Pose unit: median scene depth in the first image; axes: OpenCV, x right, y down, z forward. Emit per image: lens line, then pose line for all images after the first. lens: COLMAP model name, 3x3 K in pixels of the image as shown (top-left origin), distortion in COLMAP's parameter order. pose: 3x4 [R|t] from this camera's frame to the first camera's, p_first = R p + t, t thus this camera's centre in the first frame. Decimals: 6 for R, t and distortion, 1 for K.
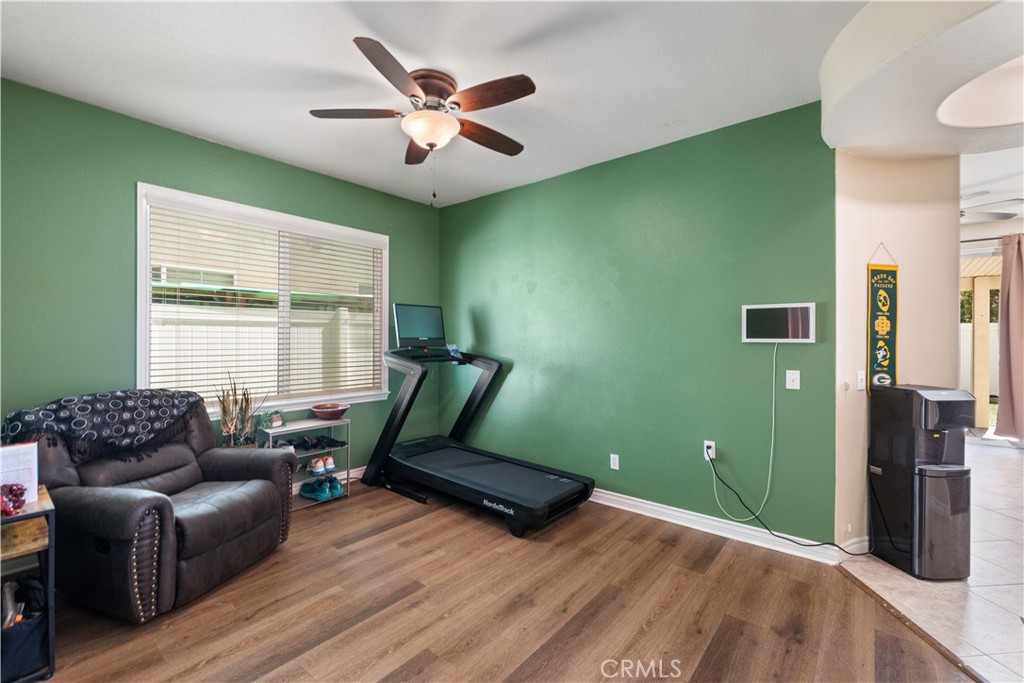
lens RADIAL K [[433.4, 0, 514.3], [0, 433.4, 336.9], [0, 0, 1]] dist [0.000817, -0.000484]
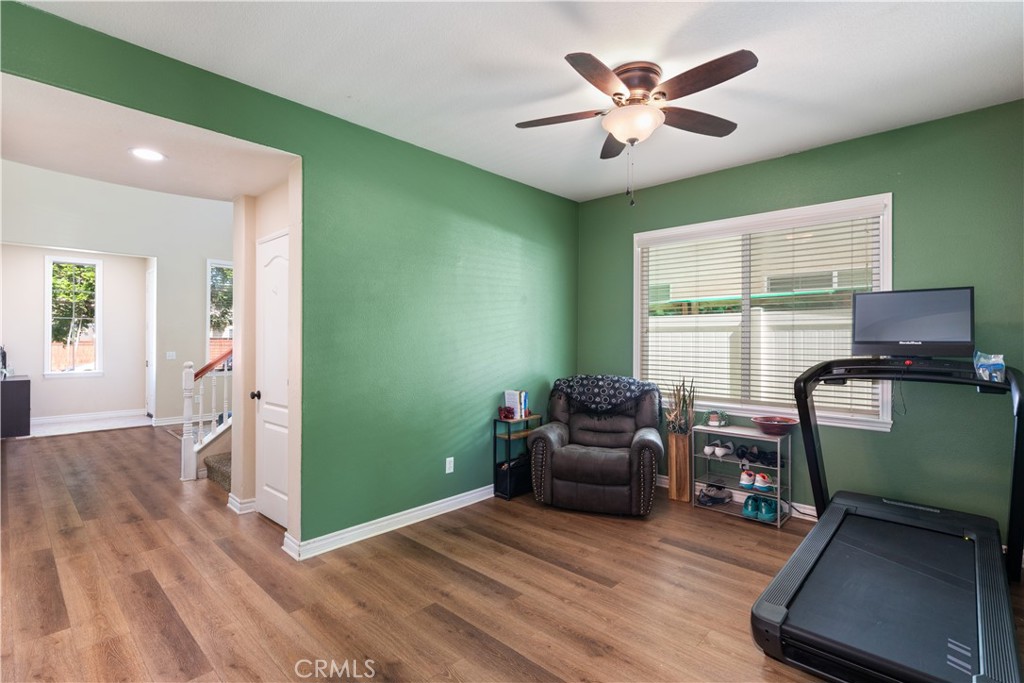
lens RADIAL K [[475.7, 0, 509.3], [0, 475.7, 342.5], [0, 0, 1]] dist [-0.001945, -0.000928]
pose [[-0.057904, 0.001596, -0.998321, 0.795022], [-0.003004, 0.999994, 0.001773, 0.004204], [0.998318, 0.003102, -0.057899, 0.723945]]
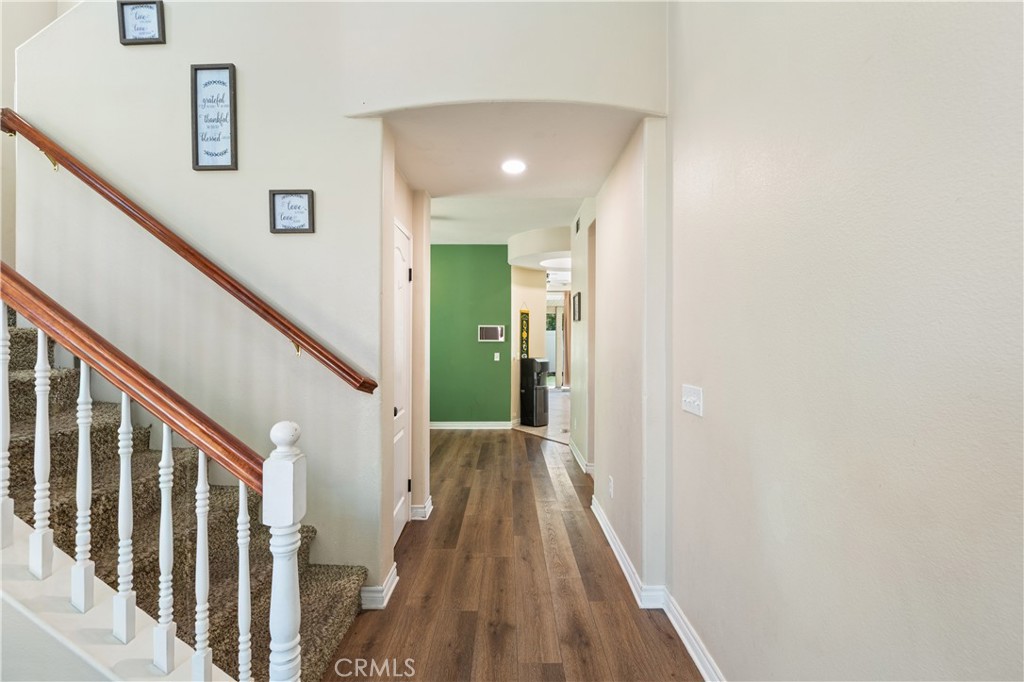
lens RADIAL K [[450.6, 0, 506.9], [0, 450.6, 337.3], [0, 0, 1]] dist [-0.006188, -0.000655]
pose [[0.770272, 0.003923, 0.637704, -0.912948], [-0.002437, 0.999992, -0.003208, -0.002197], [-0.637711, 0.000917, 0.770275, -0.965435]]
